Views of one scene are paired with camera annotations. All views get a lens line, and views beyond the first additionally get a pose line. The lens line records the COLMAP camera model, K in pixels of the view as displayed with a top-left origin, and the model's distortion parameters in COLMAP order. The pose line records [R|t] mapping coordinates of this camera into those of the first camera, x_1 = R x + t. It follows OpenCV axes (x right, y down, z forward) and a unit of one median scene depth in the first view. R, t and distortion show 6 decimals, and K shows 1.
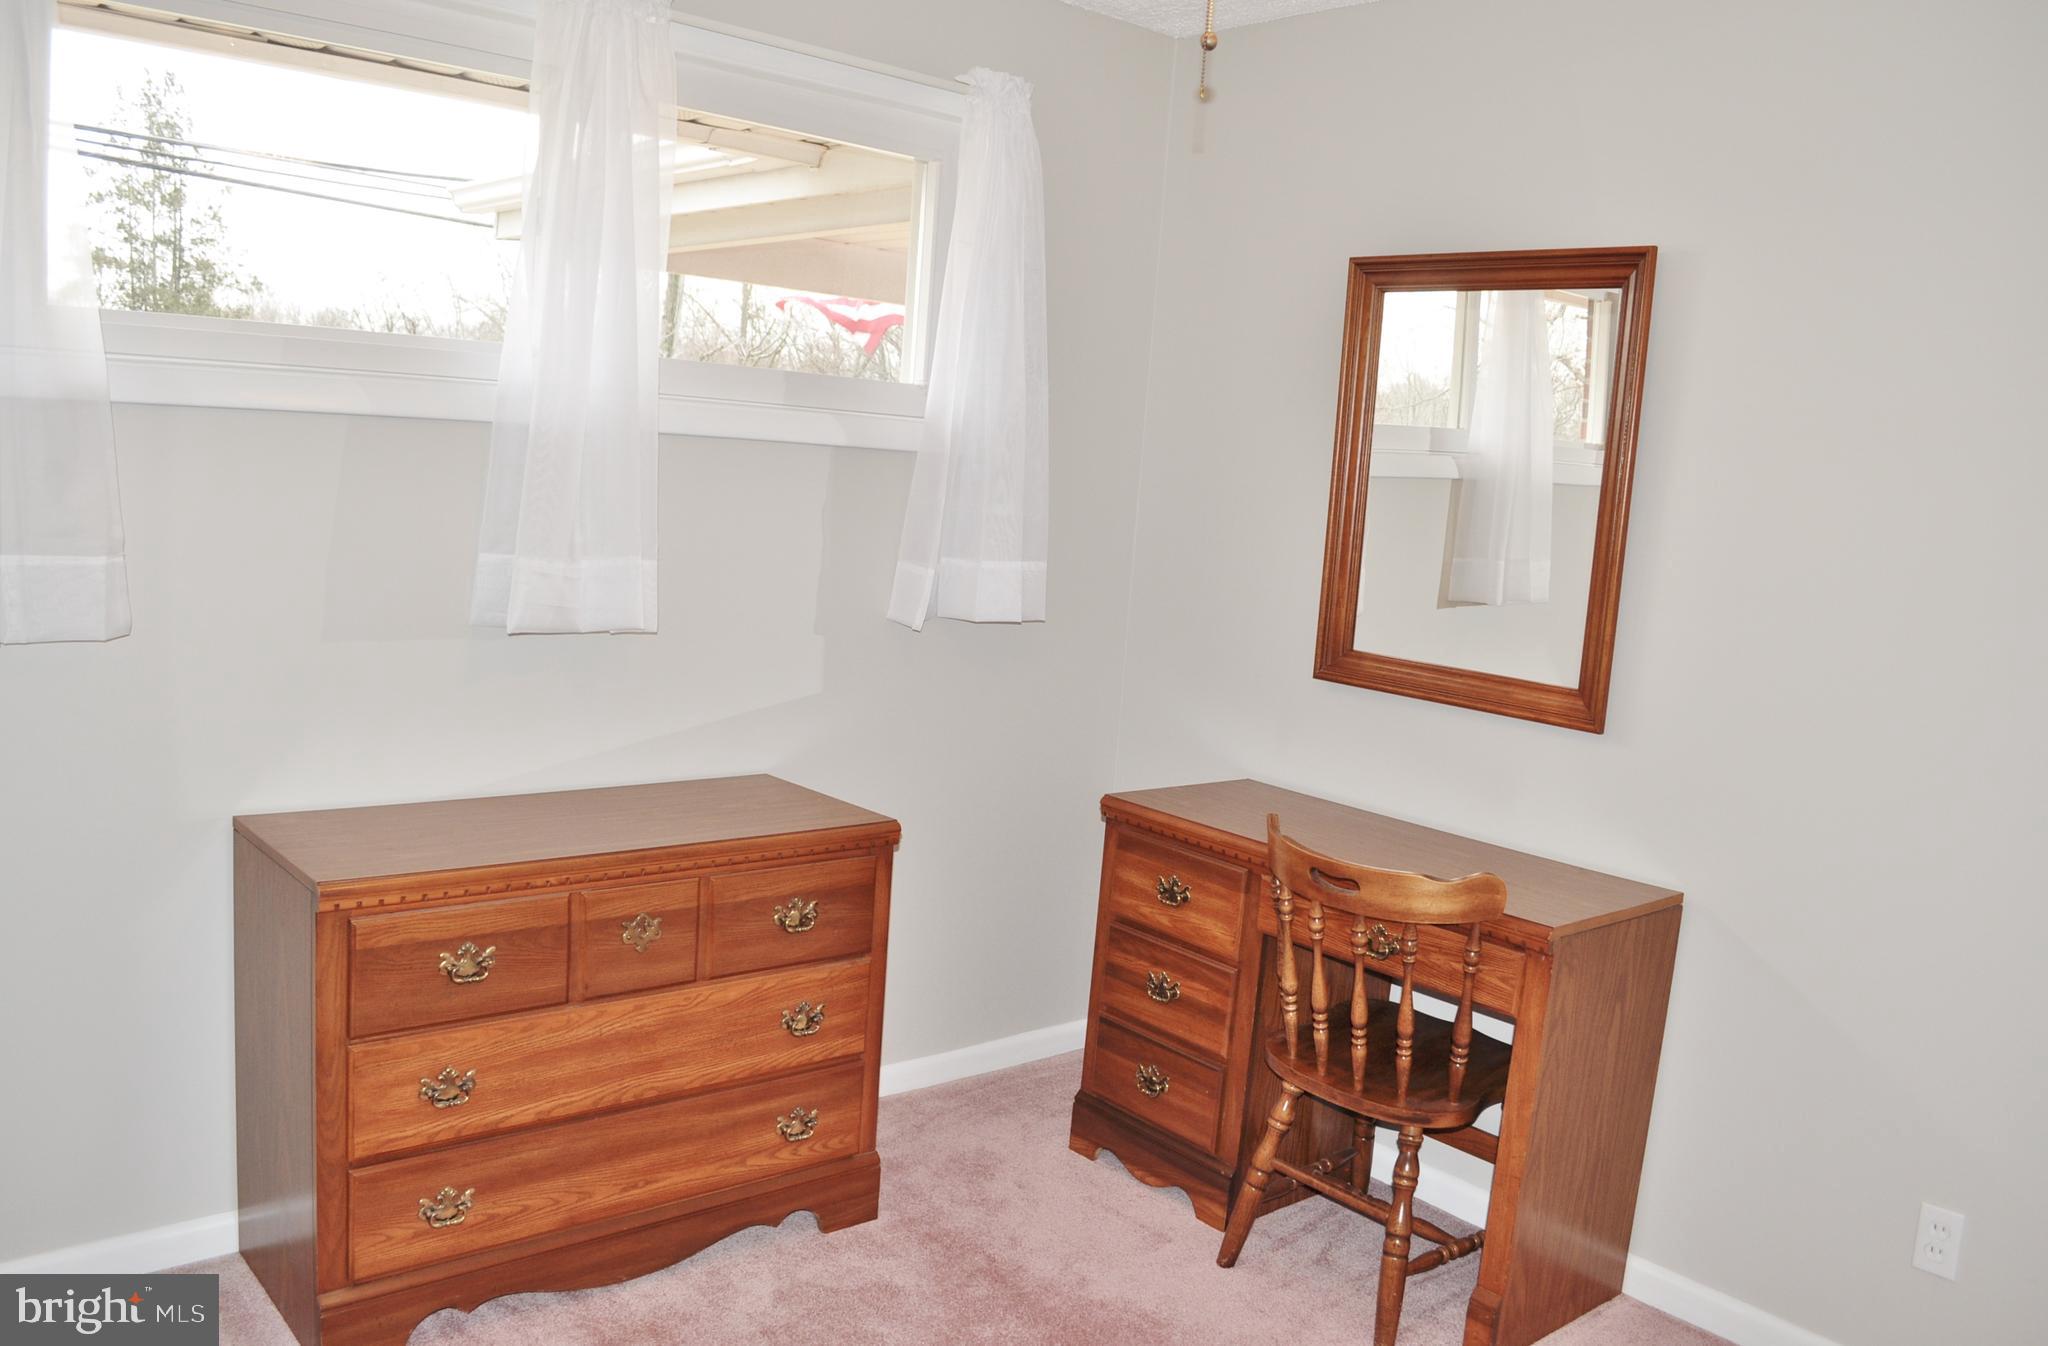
lens RADIAL K [[1614.8, 0, 1015.2], [0, 1614.8, 655.4], [0, 0, 1]] dist [-0.085845, 0.014129]
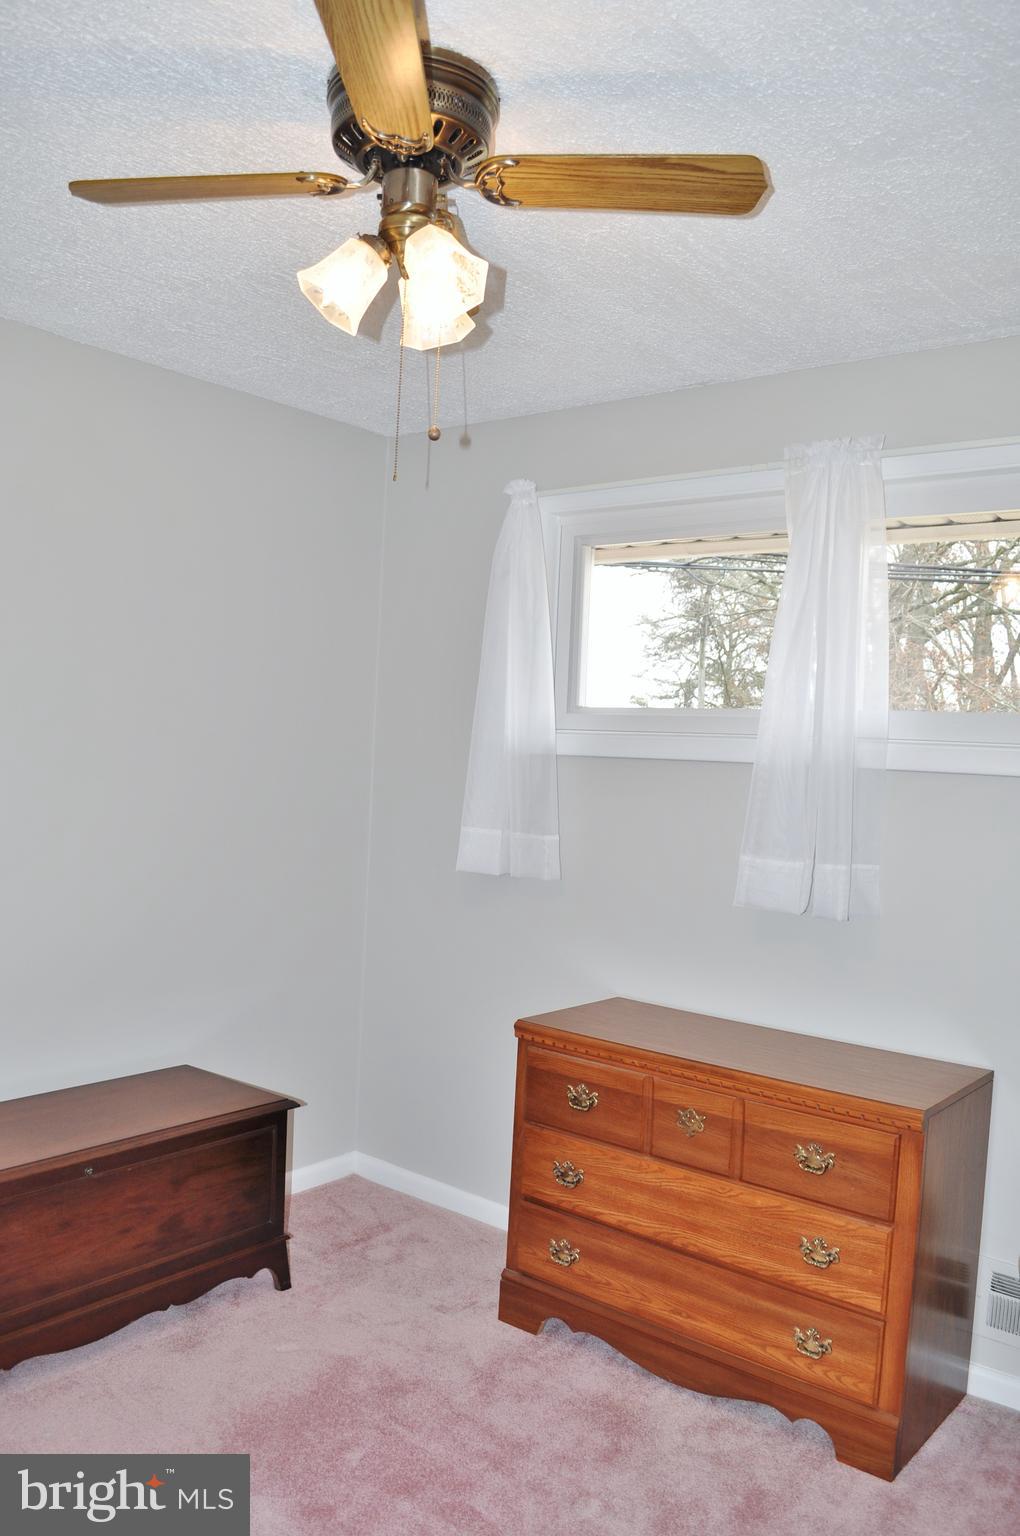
lens RADIAL K [[1211.1, 0, 501.0], [0, 1211.1, 777.3], [0, 0, 1]] dist [-0.085845, 0.014129]
pose [[0.183121, -0.038060, -0.982353, 0.747204], [-0.157751, 0.985164, -0.067575, -0.022770], [0.970351, 0.167342, 0.174401, 0.606493]]
